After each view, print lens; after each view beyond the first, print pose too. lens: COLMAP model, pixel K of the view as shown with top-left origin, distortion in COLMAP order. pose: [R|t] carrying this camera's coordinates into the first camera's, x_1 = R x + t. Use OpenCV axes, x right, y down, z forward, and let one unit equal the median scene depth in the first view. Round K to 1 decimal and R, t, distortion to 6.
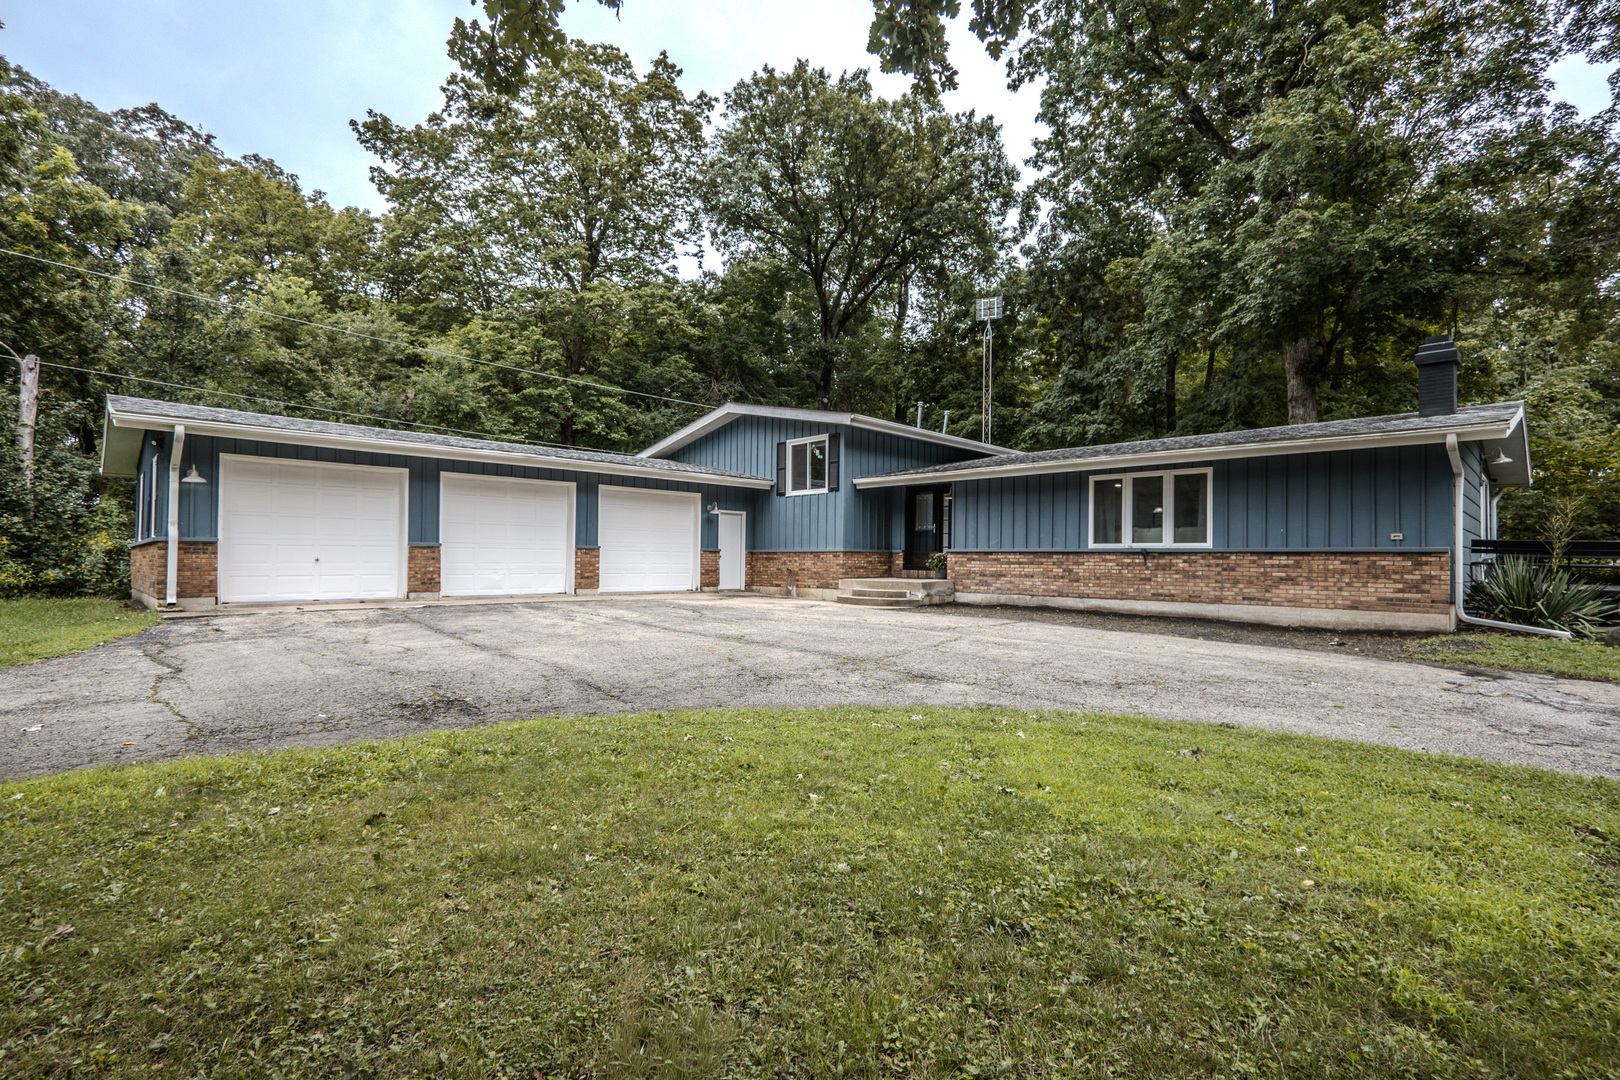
lens RADIAL K [[728.7, 0, 808.3], [0, 728.7, 557.7], [0, 0, 1]] dist [-0.000934, -0.000237]
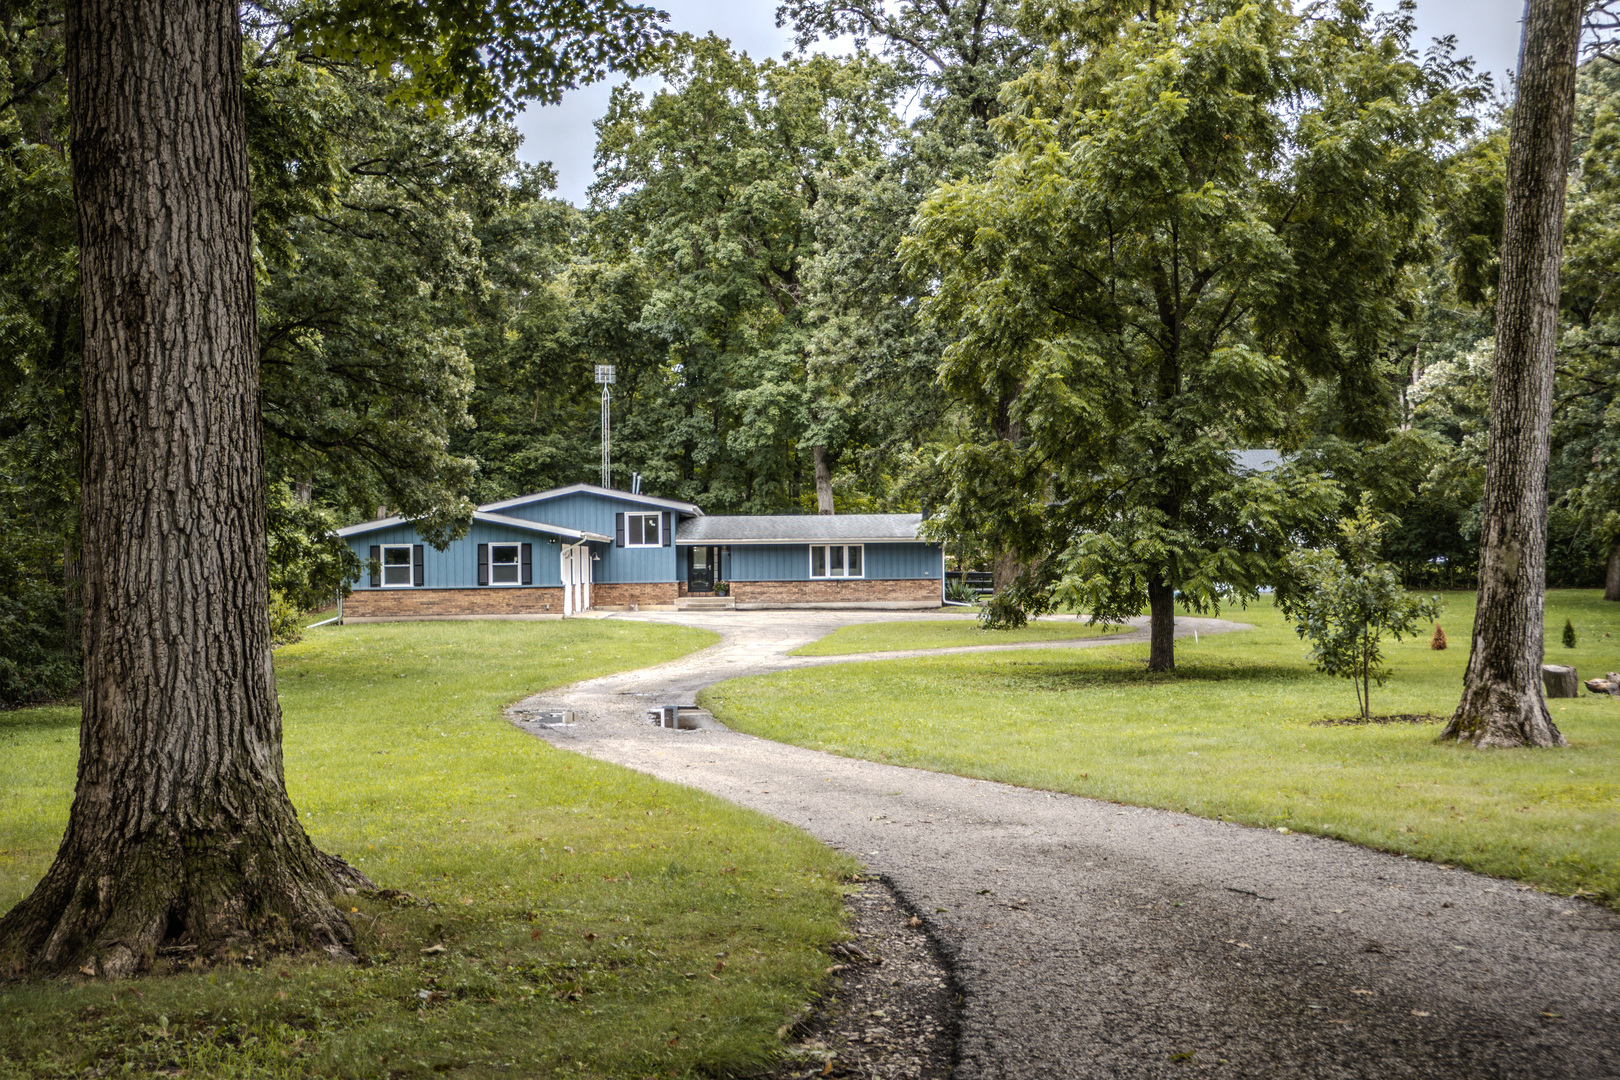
lens RADIAL K [[1975.5, 0, 810.0], [0, 1975.5, 540.0], [0, 0, 1]] dist [0.087509, -0.009798]
pose [[0.683833, -0.005749, 0.729616, -3.311105], [0.018206, 0.999792, -0.009186, -0.063404], [-0.729411, 0.019565, 0.683796, -2.543199]]
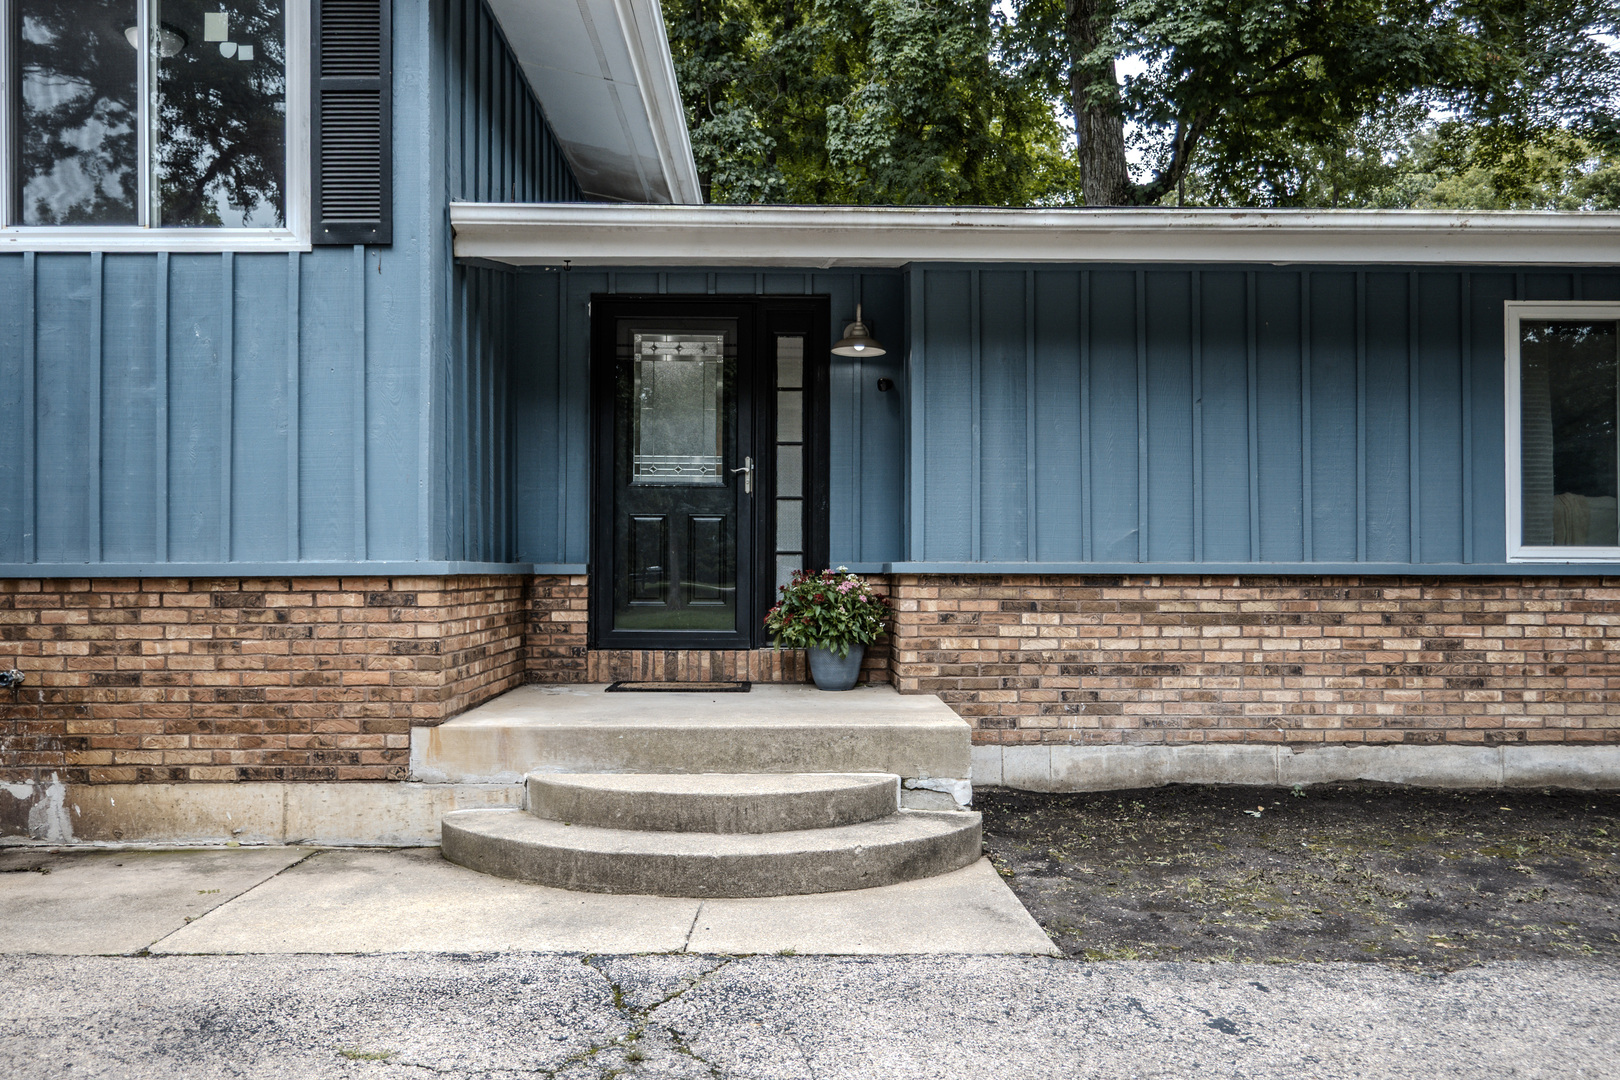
lens RADIAL K [[1287.2, 0, 814.6], [0, 1287.2, 566.2], [0, 0, 1]] dist [-0.000398, 0.000417]
pose [[0.679355, -0.002679, 0.733805, -0.133142], [0.002654, 0.999996, 0.001193, -0.011366], [-0.733805, 0.001137, 0.679359, 0.757947]]
